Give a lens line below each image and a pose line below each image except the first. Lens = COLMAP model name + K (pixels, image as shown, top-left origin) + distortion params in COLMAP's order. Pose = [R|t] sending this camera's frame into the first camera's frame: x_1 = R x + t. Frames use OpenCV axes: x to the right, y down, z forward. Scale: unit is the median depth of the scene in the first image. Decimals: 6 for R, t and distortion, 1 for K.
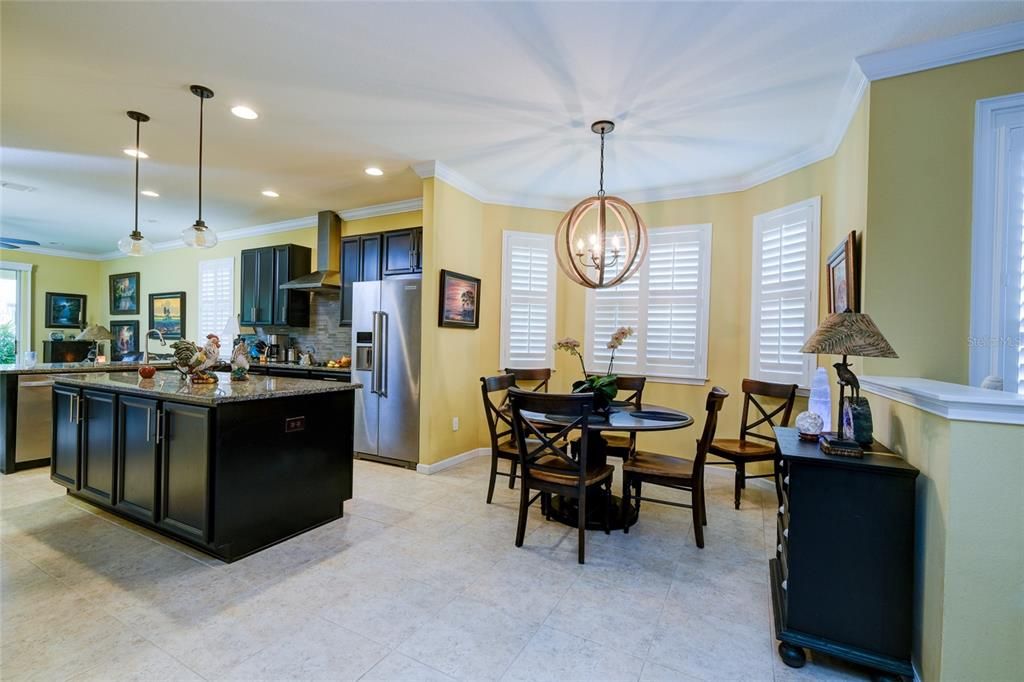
lens RADIAL K [[442.9, 0, 511.1], [0, 442.9, 341.4], [0, 0, 1]] dist [0.000229, 0.000334]
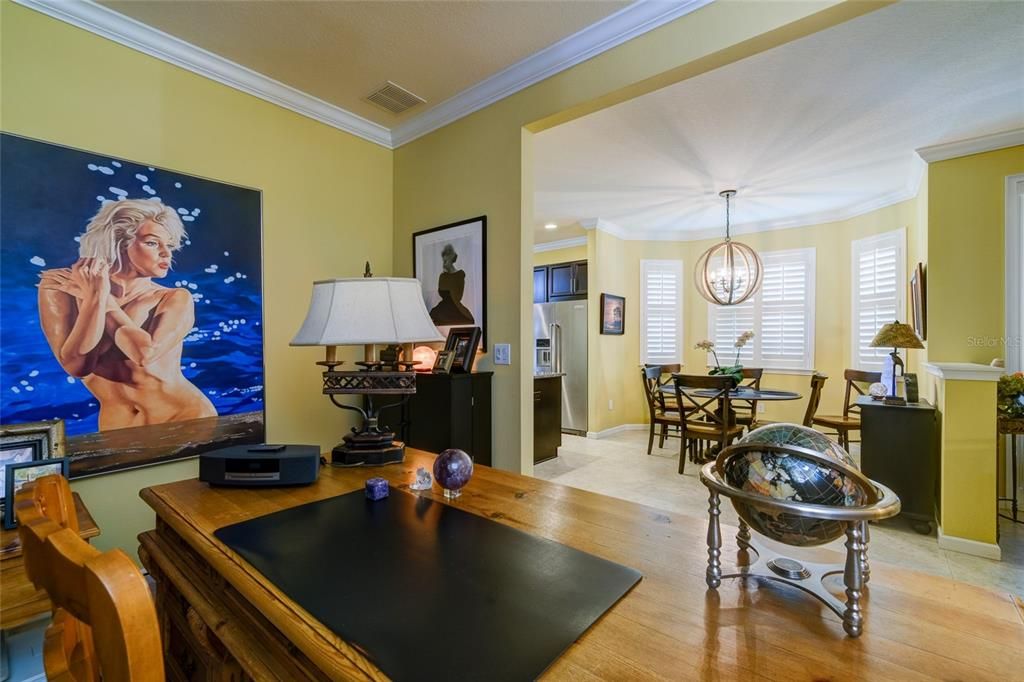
lens RADIAL K [[442.9, 0, 514.9], [0, 442.9, 340.7], [0, 0, 1]] dist [0.000229, 0.000334]
pose [[0.981790, -0.020953, -0.188811, -0.185017], [0.019456, 0.999763, -0.009775, -0.004146], [0.188971, 0.005924, 0.981965, -0.475664]]
